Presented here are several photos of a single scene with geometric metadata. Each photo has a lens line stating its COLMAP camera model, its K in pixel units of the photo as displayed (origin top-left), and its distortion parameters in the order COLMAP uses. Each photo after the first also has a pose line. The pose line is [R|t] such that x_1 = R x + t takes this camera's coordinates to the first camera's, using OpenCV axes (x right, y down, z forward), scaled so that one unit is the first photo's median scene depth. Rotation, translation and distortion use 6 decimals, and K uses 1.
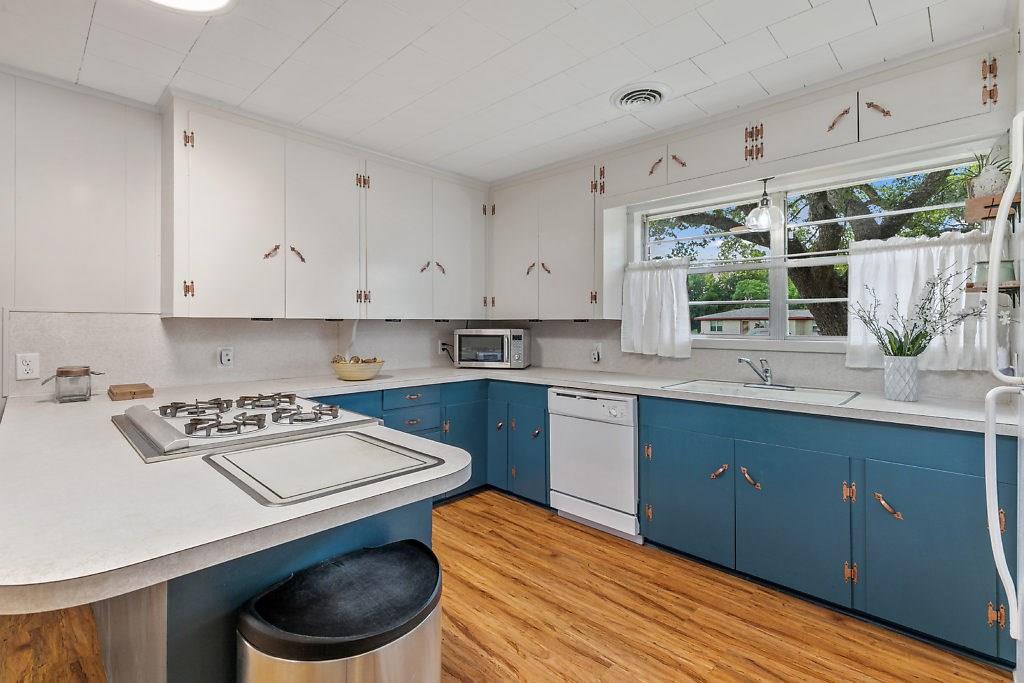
lens RADIAL K [[471.6, 0, 511.6], [0, 471.6, 333.9], [0, 0, 1]] dist [0.000569, 0.000268]
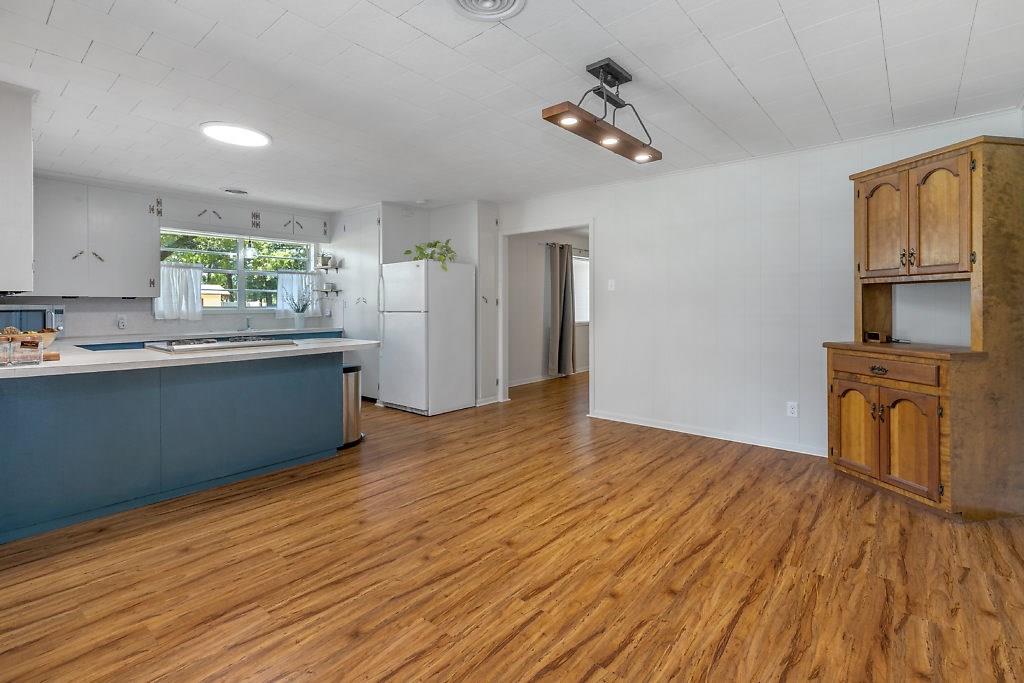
lens RADIAL K [[471.6, 0, 505.6], [0, 471.6, 301.9], [0, 0, 1]] dist [0.000569, 0.000268]
pose [[-0.061089, -0.001187, 0.998132, -1.407467], [0.012854, 0.999915, 0.001976, -0.005008], [-0.998050, 0.012951, -0.061069, -0.033111]]
